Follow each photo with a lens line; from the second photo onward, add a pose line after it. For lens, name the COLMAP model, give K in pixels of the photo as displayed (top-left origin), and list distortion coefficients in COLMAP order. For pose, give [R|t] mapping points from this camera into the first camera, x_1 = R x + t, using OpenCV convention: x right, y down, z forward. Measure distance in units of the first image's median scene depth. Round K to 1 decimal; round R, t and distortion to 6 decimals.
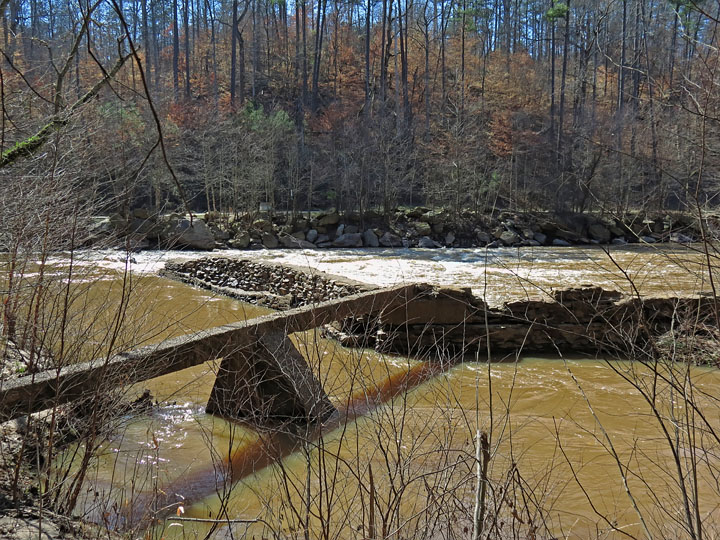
lens RADIAL K [[768.0, 0, 360.0], [0, 768.0, 270.0], [0, 0, 1]] dist [-0.035171, -0.015751]
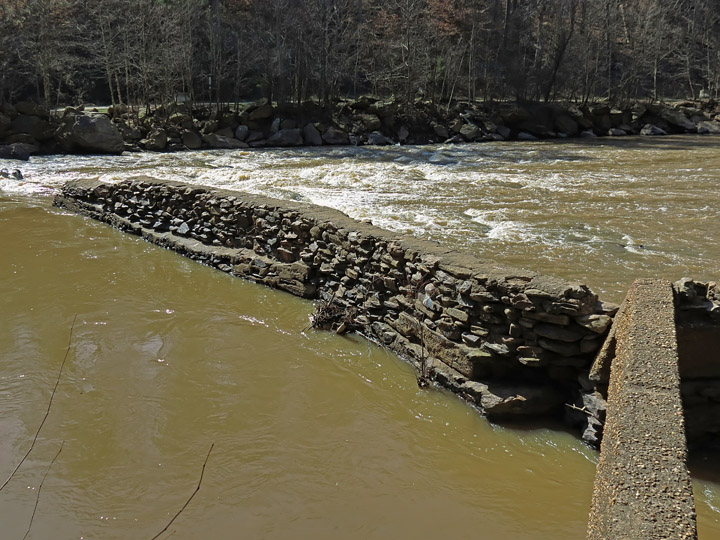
lens RADIAL K [[768.0, 0, 360.0], [0, 768.0, 270.0], [0, 0, 1]] dist [-0.035171, -0.015751]
pose [[0.992674, -0.033025, 0.116219, -0.039721], [0.016303, 0.989734, 0.141992, -0.014076], [-0.119716, -0.139057, 0.983021, 0.158422]]
